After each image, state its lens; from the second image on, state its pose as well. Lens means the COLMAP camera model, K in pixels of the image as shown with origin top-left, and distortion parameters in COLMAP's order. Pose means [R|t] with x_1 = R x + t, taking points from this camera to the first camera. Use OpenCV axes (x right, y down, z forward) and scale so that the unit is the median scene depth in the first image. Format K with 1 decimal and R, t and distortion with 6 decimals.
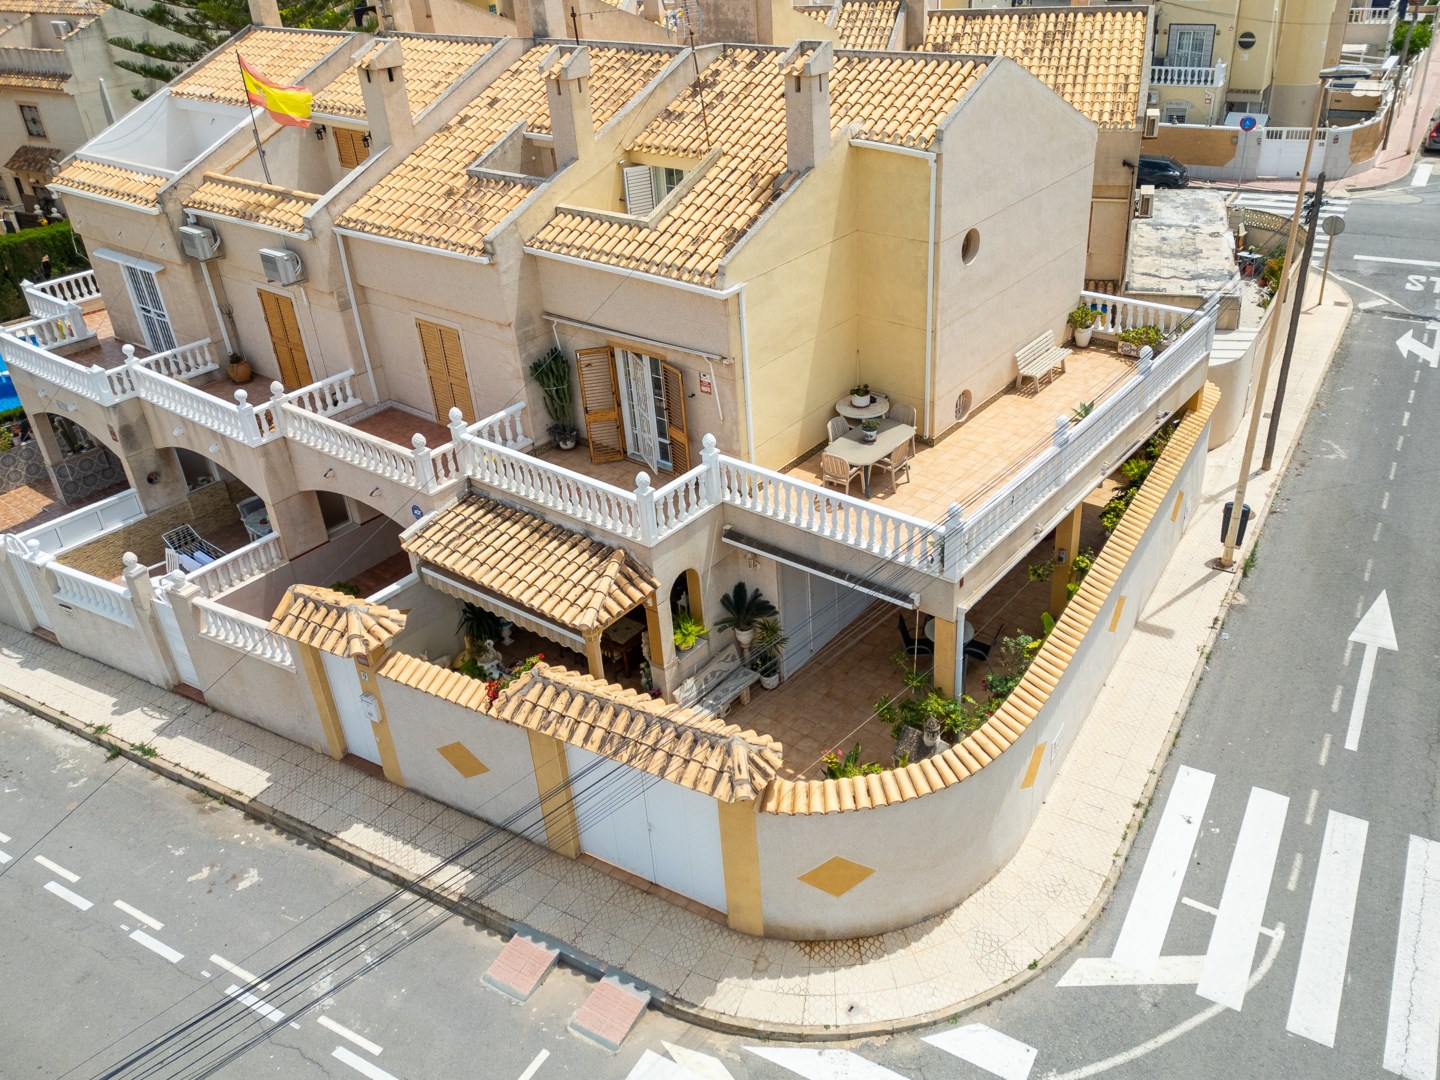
lens RADIAL K [[949.9, 0, 720.0], [0, 949.9, 540.0], [0, 0, 1]] dist [0.059830, -0.056952]
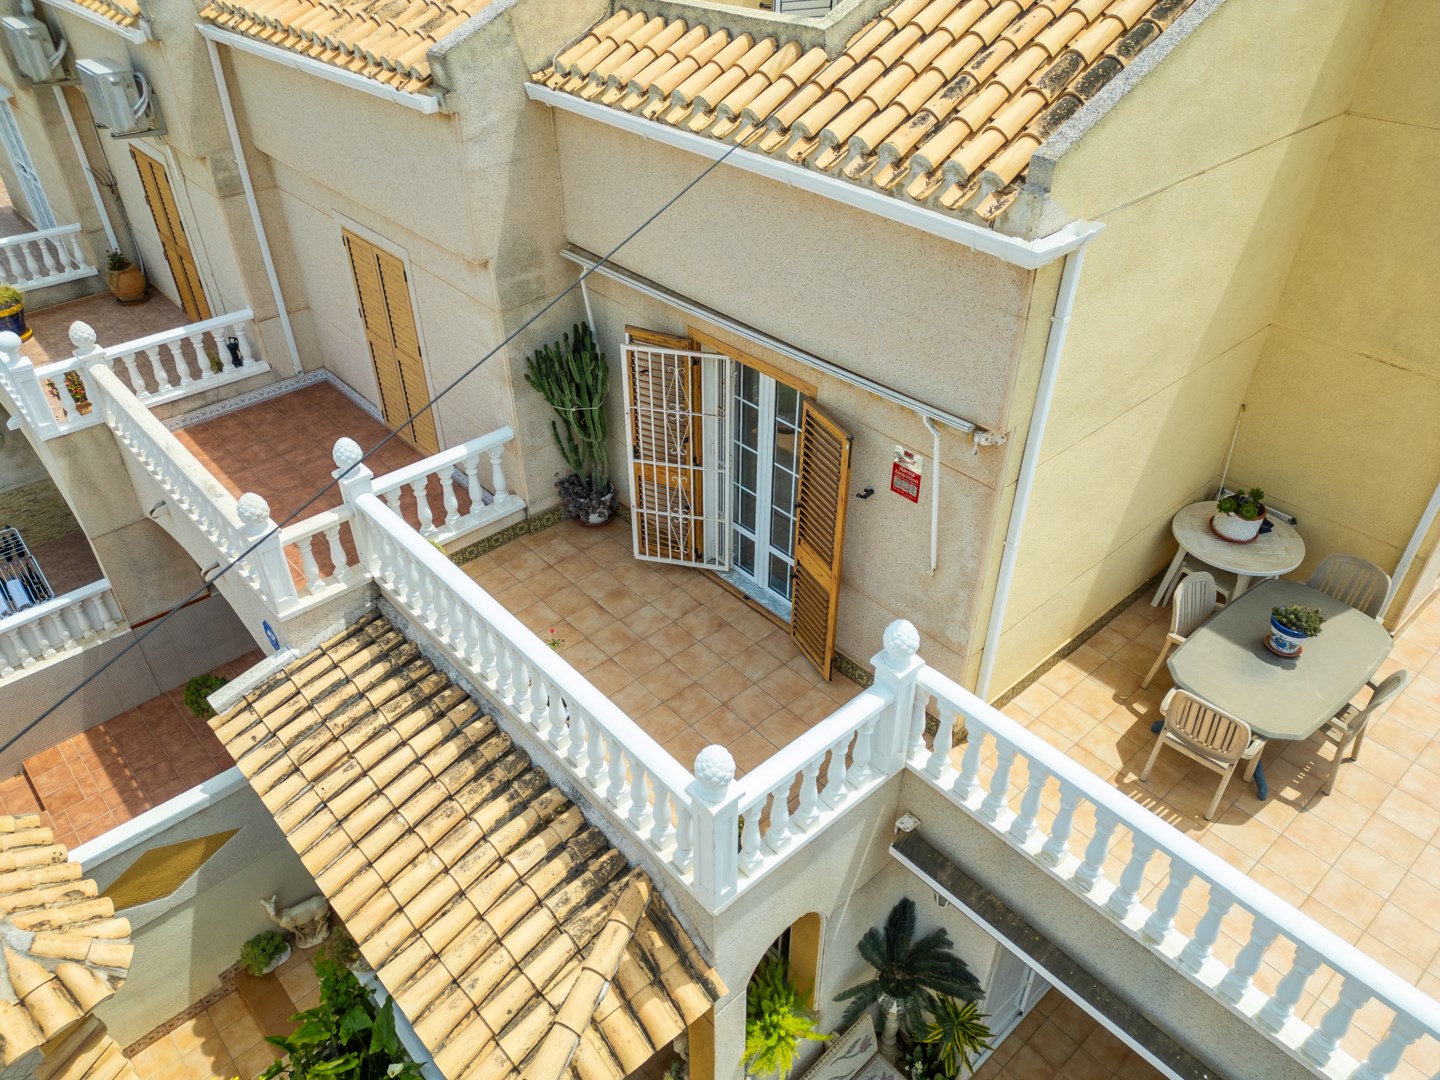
lens RADIAL K [[749.8, 0, 720.0], [0, 749.8, 540.0], [0, 0, 1]] dist [0.018724, -0.000262]
pose [[0.985319, 0.143877, -0.091899, -0.057370], [-0.128533, 0.979463, 0.155341, -0.168047], [0.112362, -0.141248, 0.983577, 0.644607]]
